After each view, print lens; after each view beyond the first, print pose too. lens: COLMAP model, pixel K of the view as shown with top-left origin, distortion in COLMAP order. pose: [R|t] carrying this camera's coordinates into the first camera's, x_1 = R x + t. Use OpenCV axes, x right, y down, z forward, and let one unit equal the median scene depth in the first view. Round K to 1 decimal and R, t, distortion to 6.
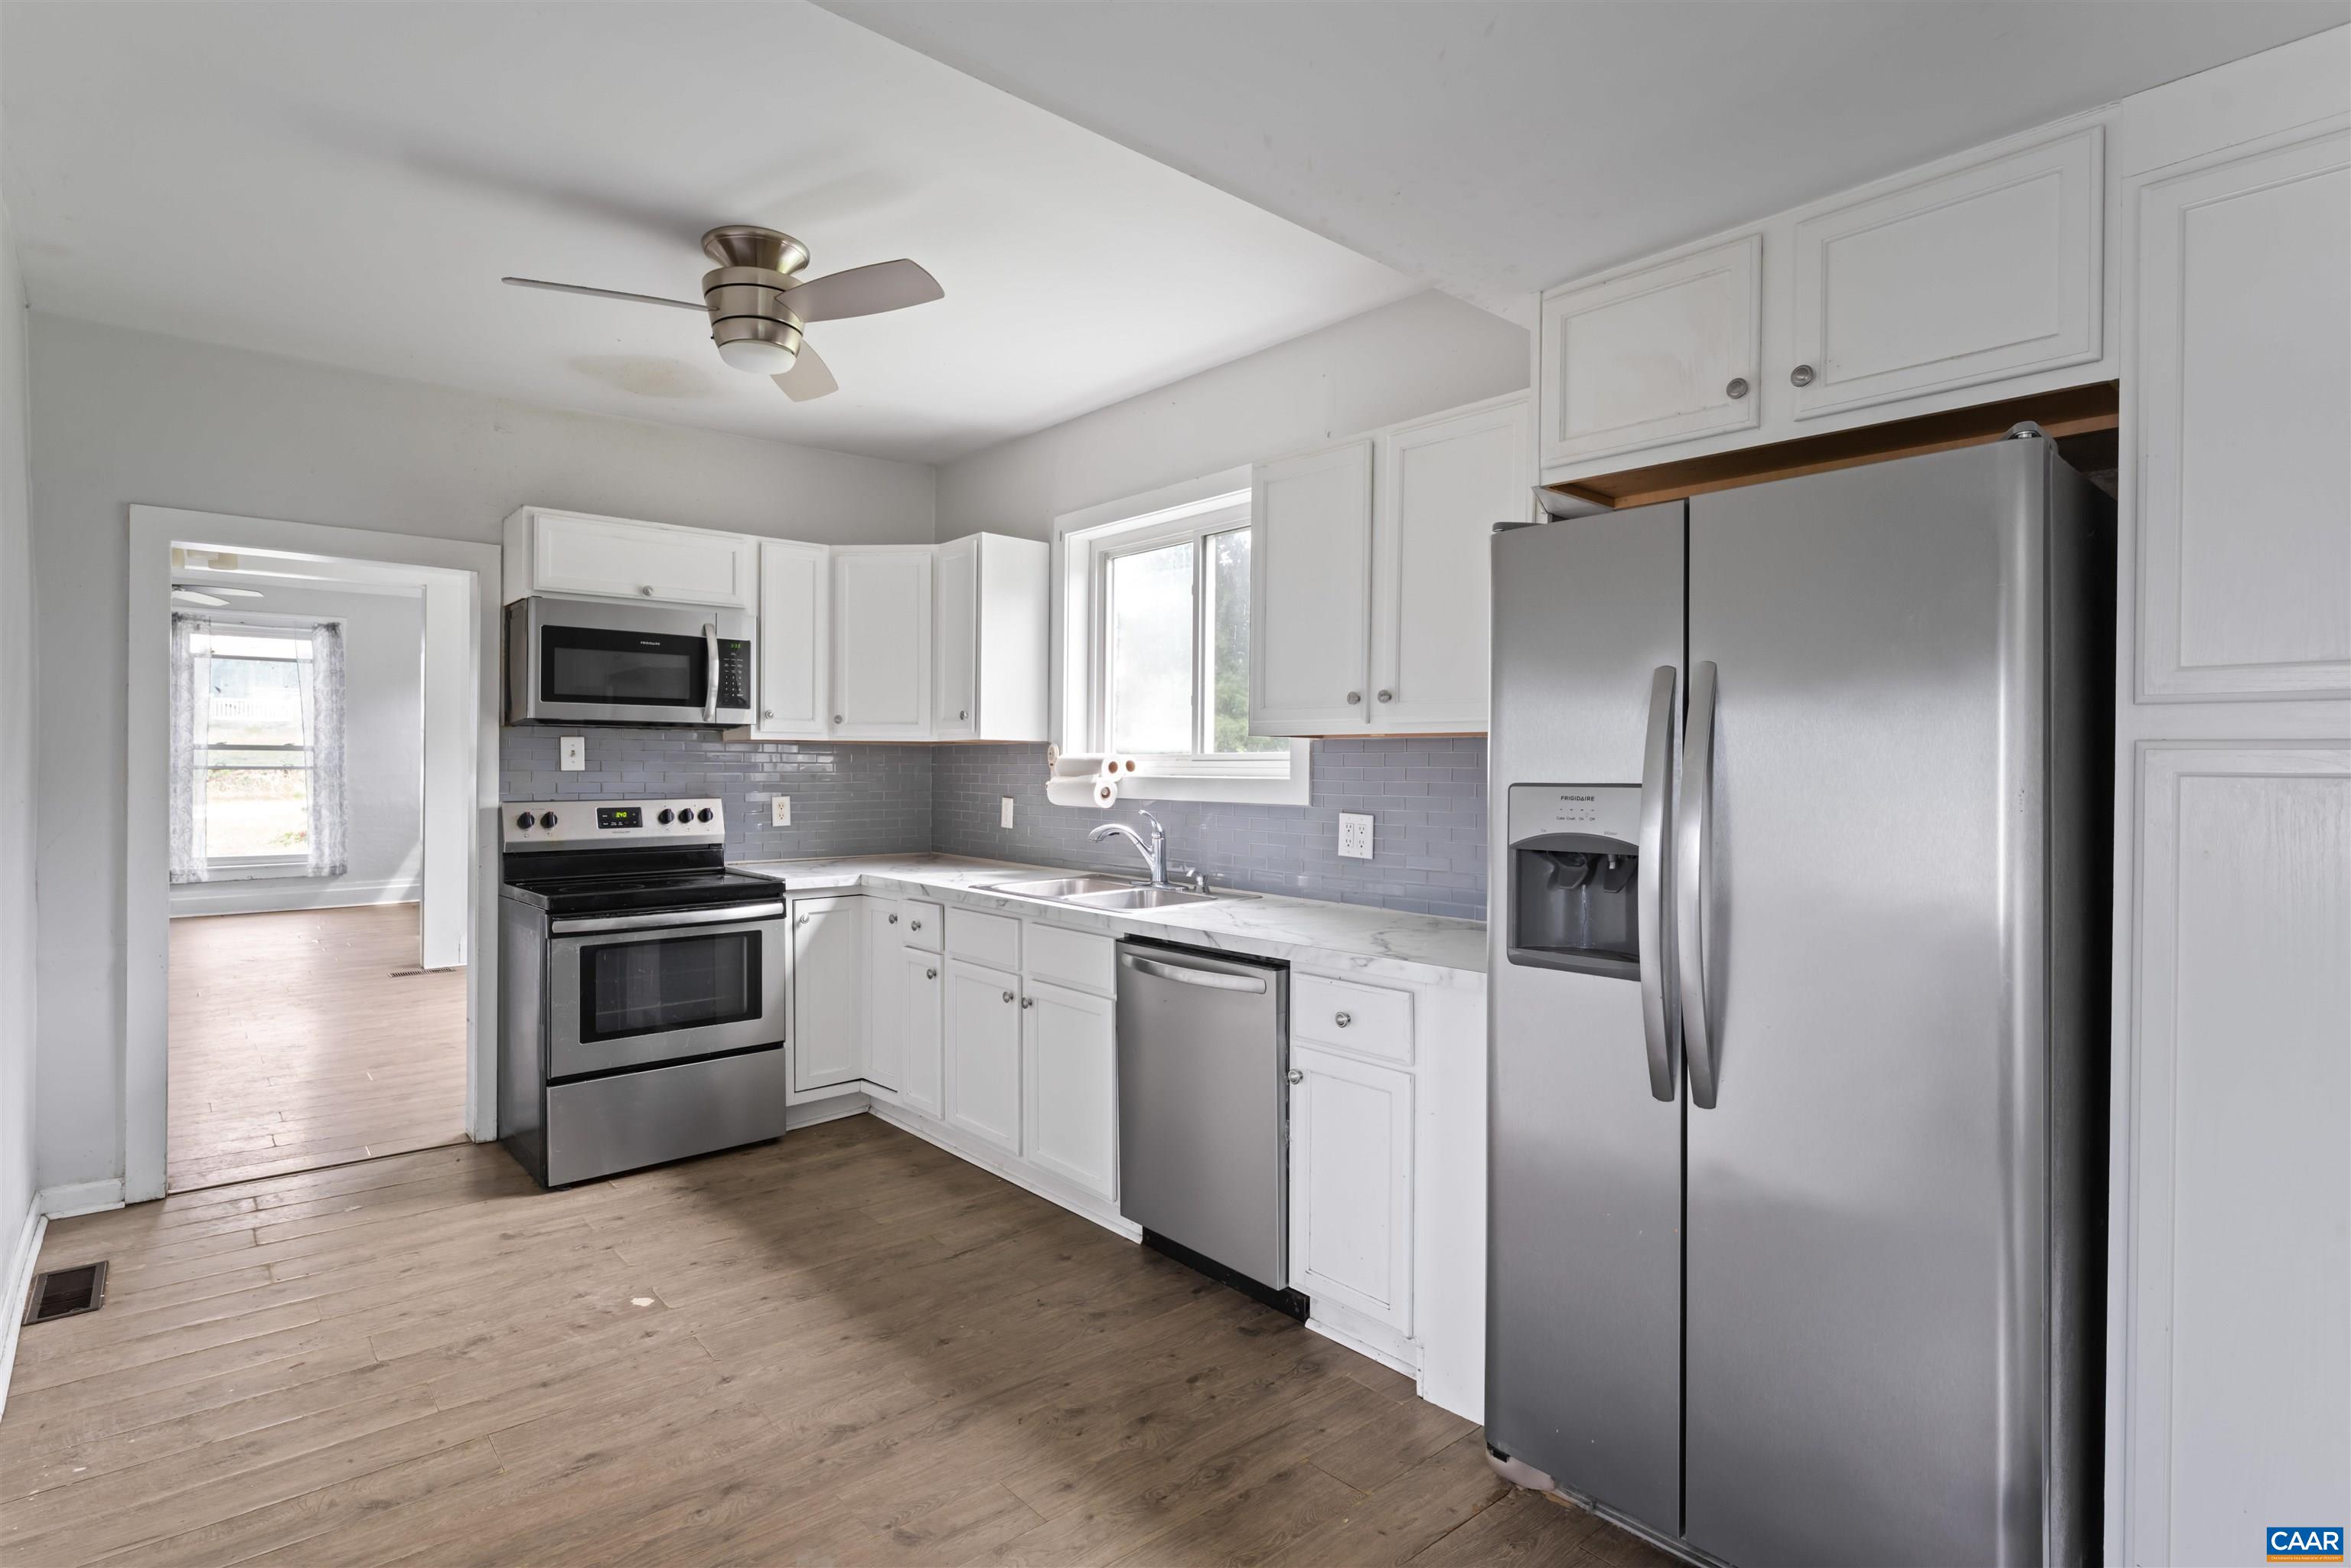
lens RADIAL K [[1181.2, 0, 1161.0], [0, 1181.2, 772.4], [0, 0, 1]] dist [-0.001704, -0.001347]
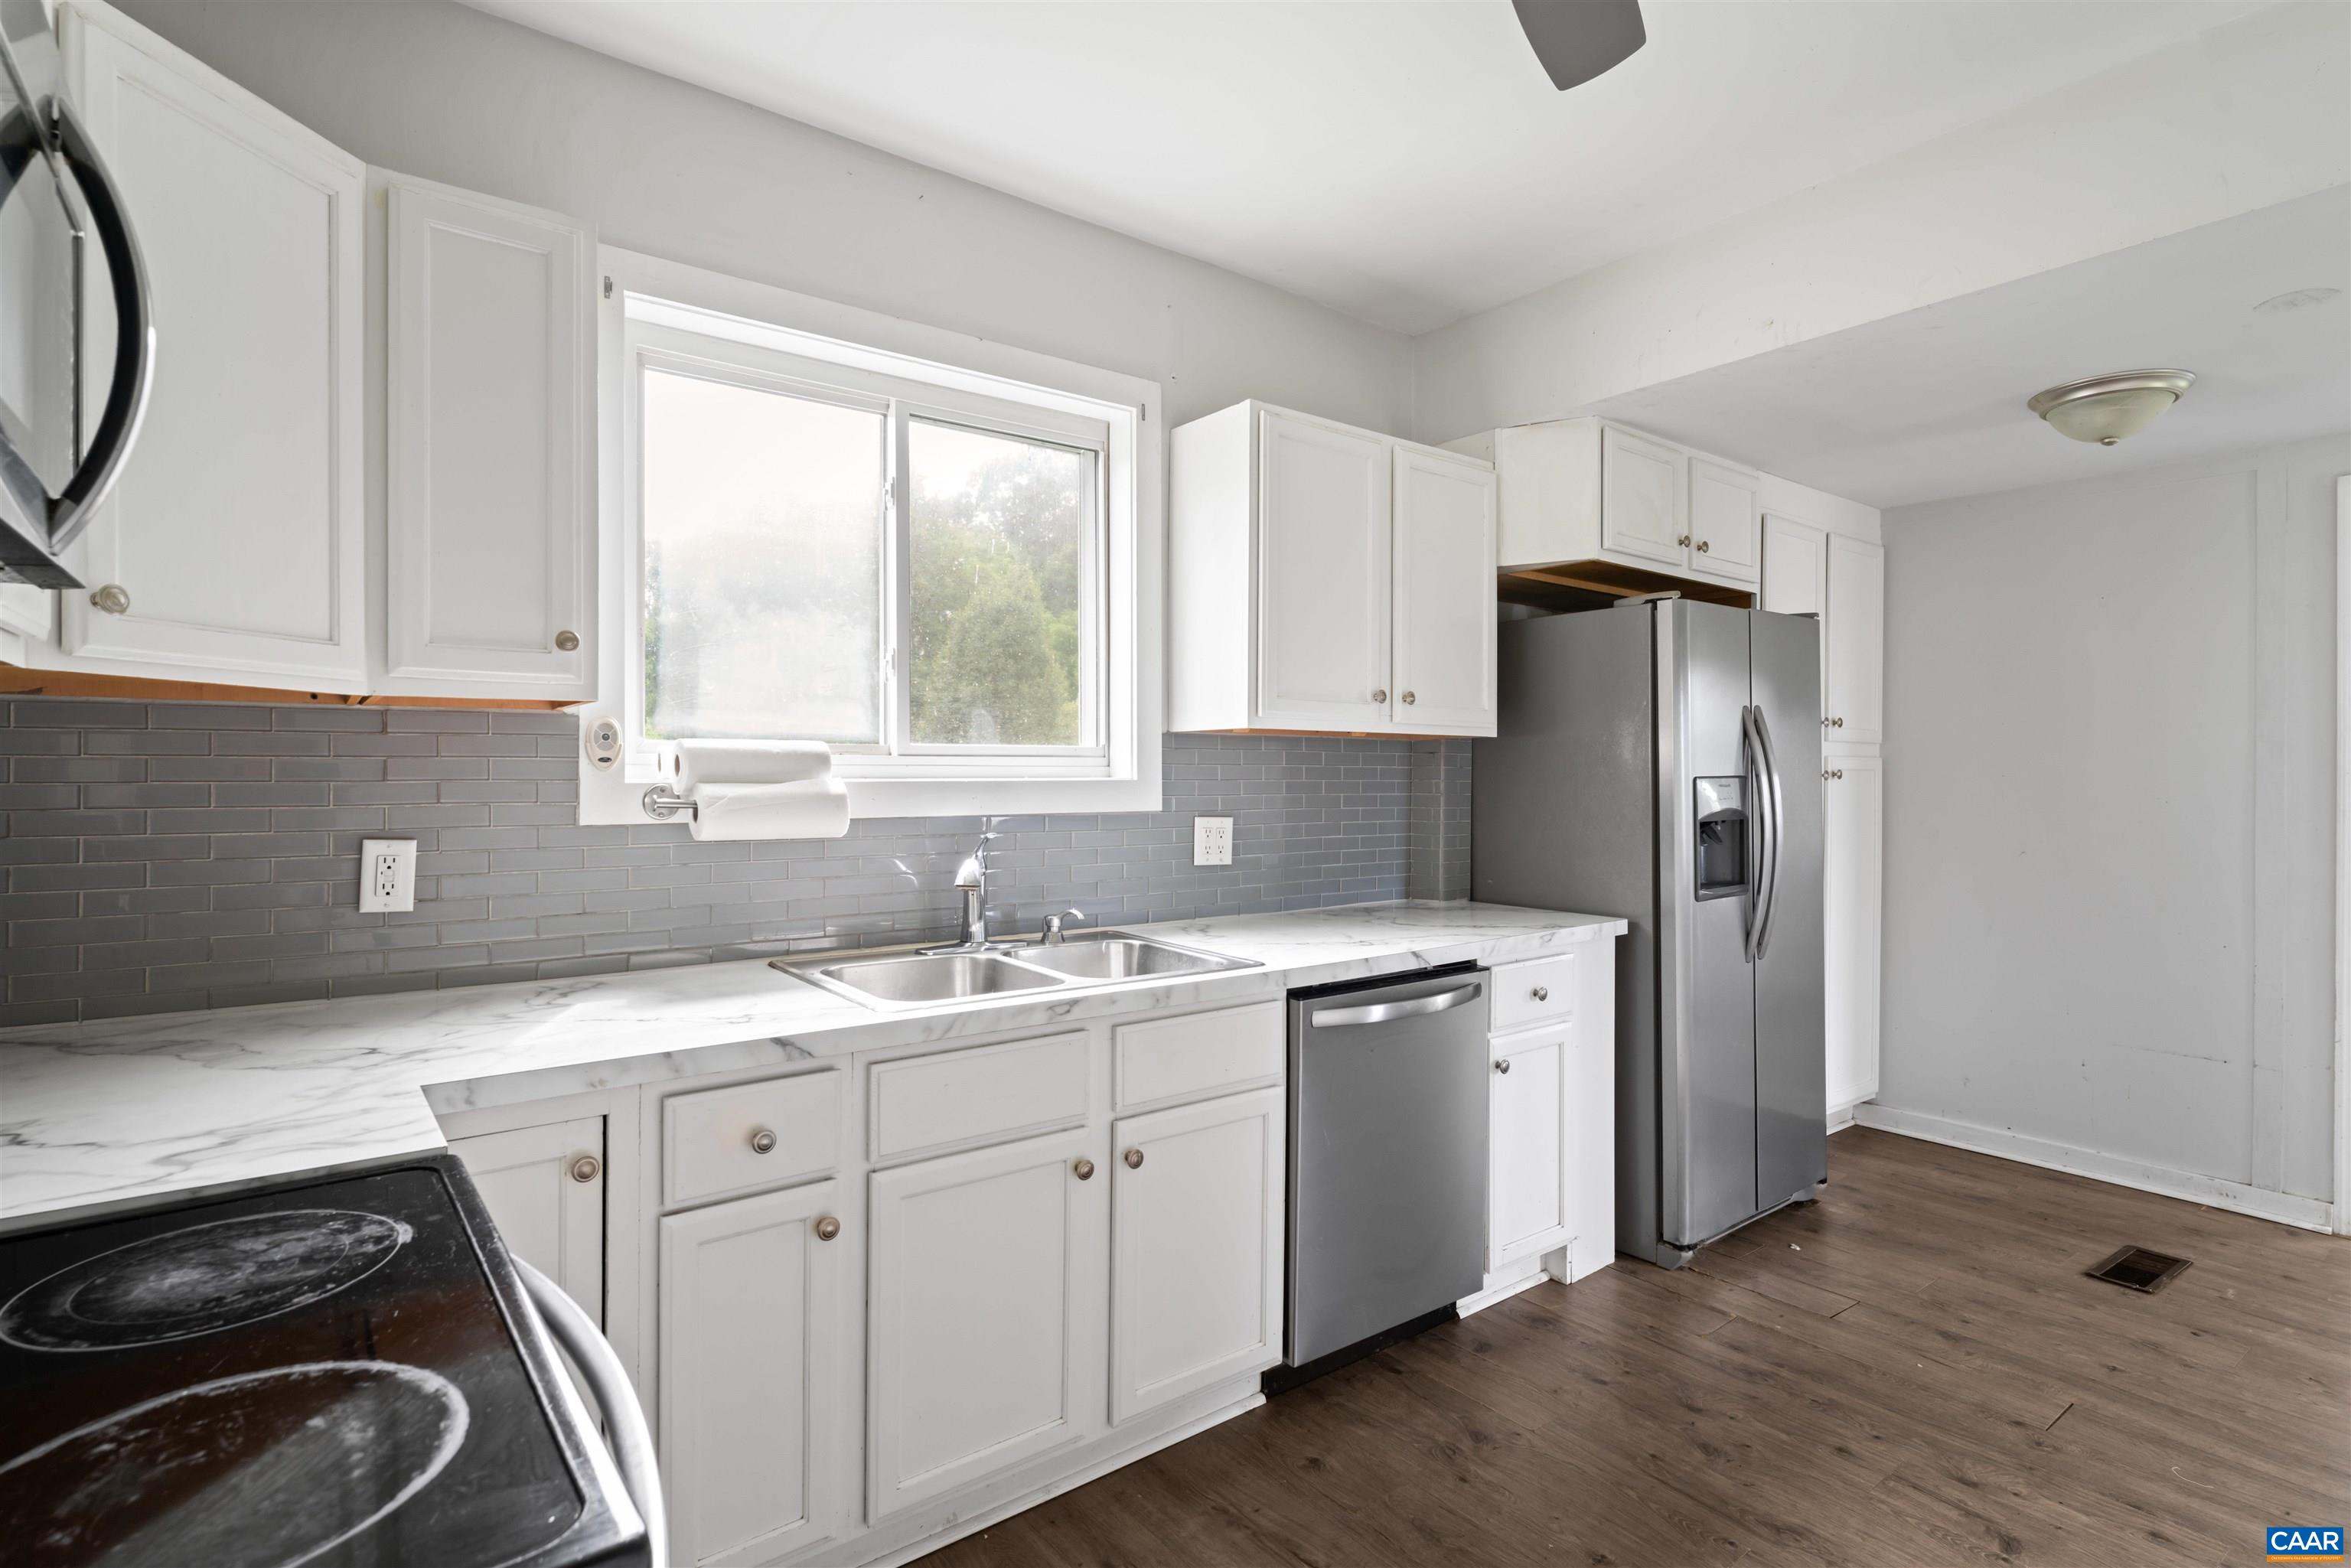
lens RADIAL K [[1181.2, 0, 1161.0], [0, 1181.2, 772.4], [0, 0, 1]] dist [-0.001704, -0.001347]
pose [[0.053527, -0.008375, 0.998531, -0.808065], [0.003214, 0.999961, 0.008215, -0.006908], [-0.998561, 0.002770, 0.053552, 1.081896]]
